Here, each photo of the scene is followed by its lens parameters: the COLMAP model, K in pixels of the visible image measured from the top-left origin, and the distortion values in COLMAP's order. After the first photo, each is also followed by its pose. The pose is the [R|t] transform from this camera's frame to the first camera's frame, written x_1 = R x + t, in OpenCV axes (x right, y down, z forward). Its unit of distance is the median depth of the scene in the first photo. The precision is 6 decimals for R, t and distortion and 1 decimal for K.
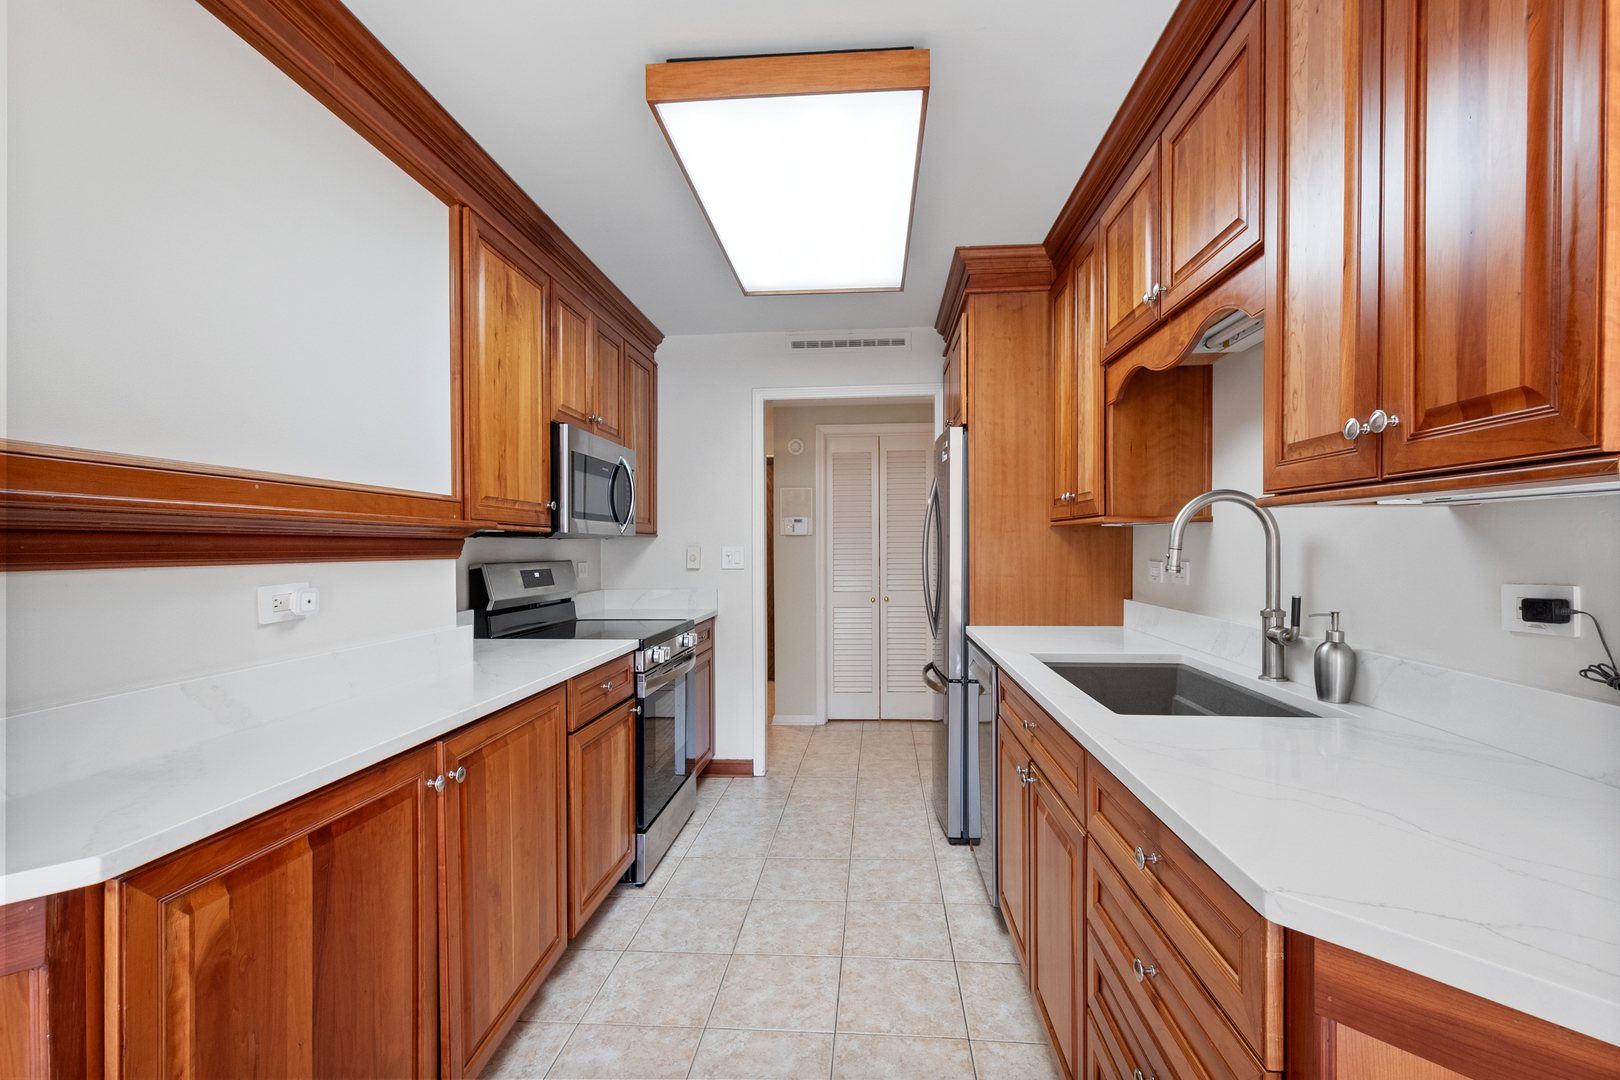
lens RADIAL K [[713.9, 0, 816.8], [0, 713.9, 550.4], [0, 0, 1]] dist [0.000396, -0.001453]
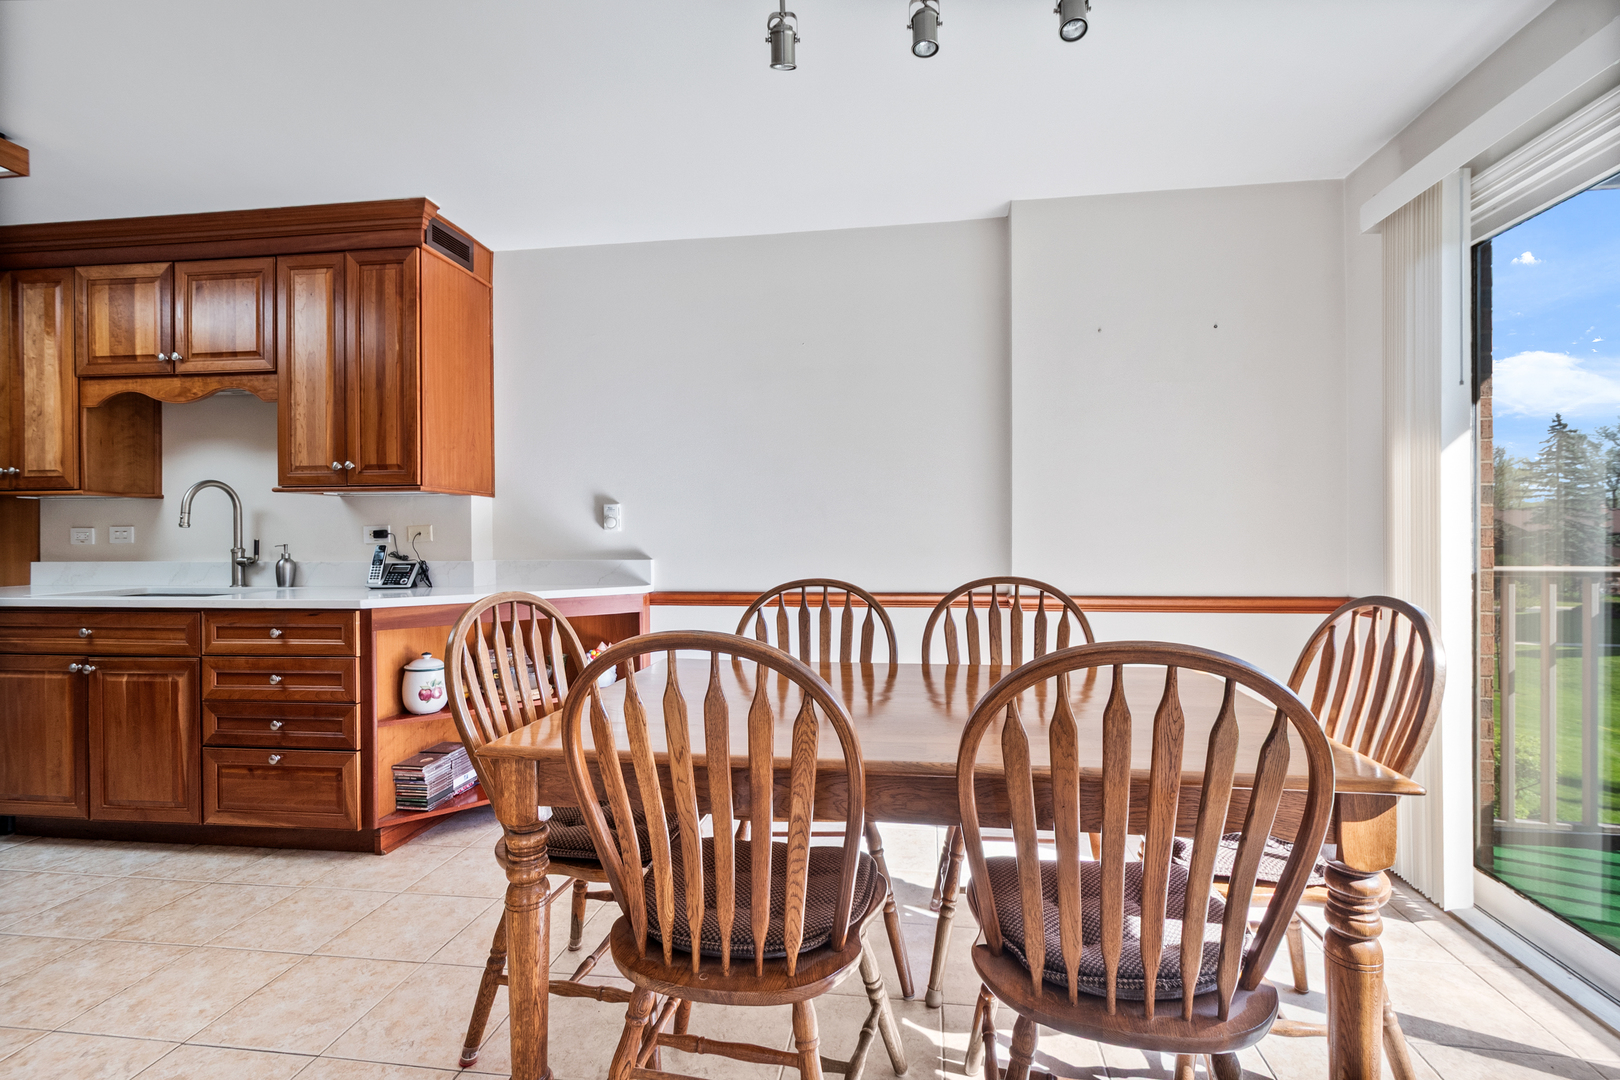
lens RADIAL K [[713.9, 0, 820.0], [0, 713.9, 538.4], [0, 0, 1]] dist [0.000396, -0.001453]
pose [[0.060679, -0.003546, 0.998151, -1.219855], [0.011524, 0.999930, 0.002852, 0.078716], [-0.998091, 0.011330, 0.060715, -0.663190]]
